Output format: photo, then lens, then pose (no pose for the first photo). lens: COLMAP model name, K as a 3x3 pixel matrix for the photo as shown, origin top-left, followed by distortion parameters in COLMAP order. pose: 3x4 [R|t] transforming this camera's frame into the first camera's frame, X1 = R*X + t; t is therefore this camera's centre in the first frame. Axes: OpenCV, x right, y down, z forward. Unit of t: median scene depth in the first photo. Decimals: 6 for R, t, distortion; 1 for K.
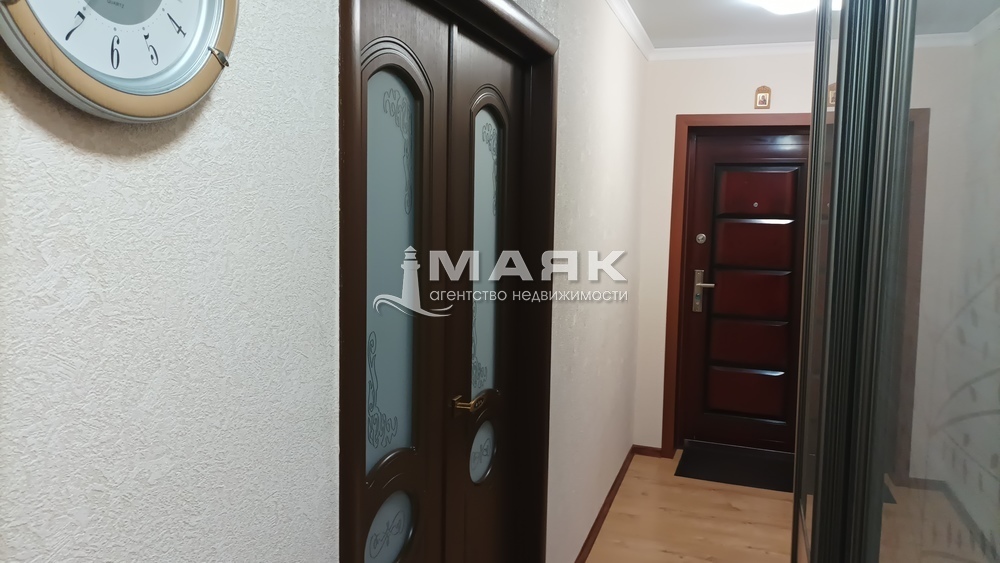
lens RADIAL K [[748.4, 0, 503.8], [0, 748.4, 279.0], [0, 0, 1]] dist [0.029143, -0.004980]
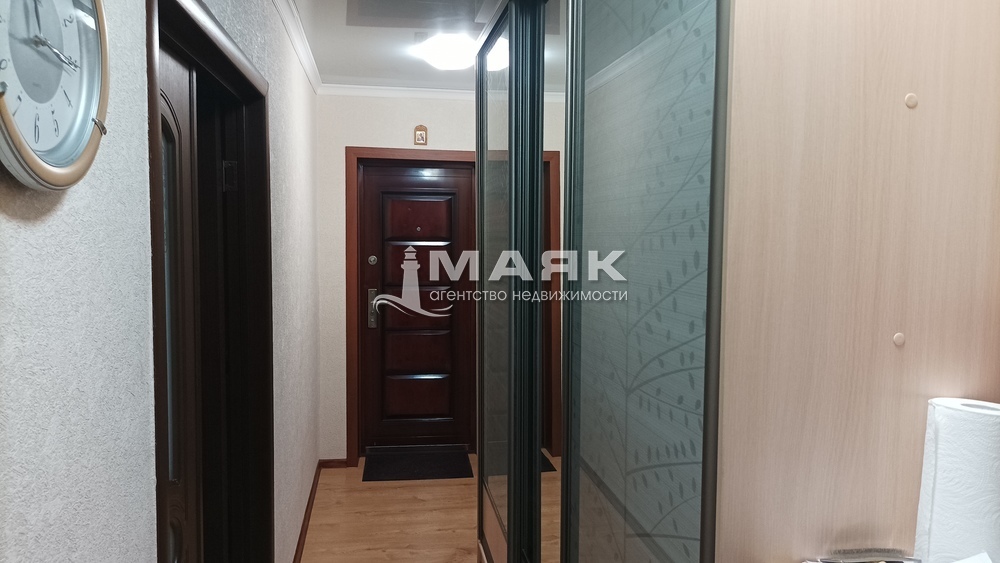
lens RADIAL K [[748.4, 0, 503.8], [0, 748.4, 279.0], [0, 0, 1]] dist [0.029143, -0.004980]
pose [[0.883936, -0.043470, 0.465582, -0.102748], [0.054201, 0.998483, -0.009680, -0.007704], [-0.464455, 0.033792, 0.884952, -0.068095]]
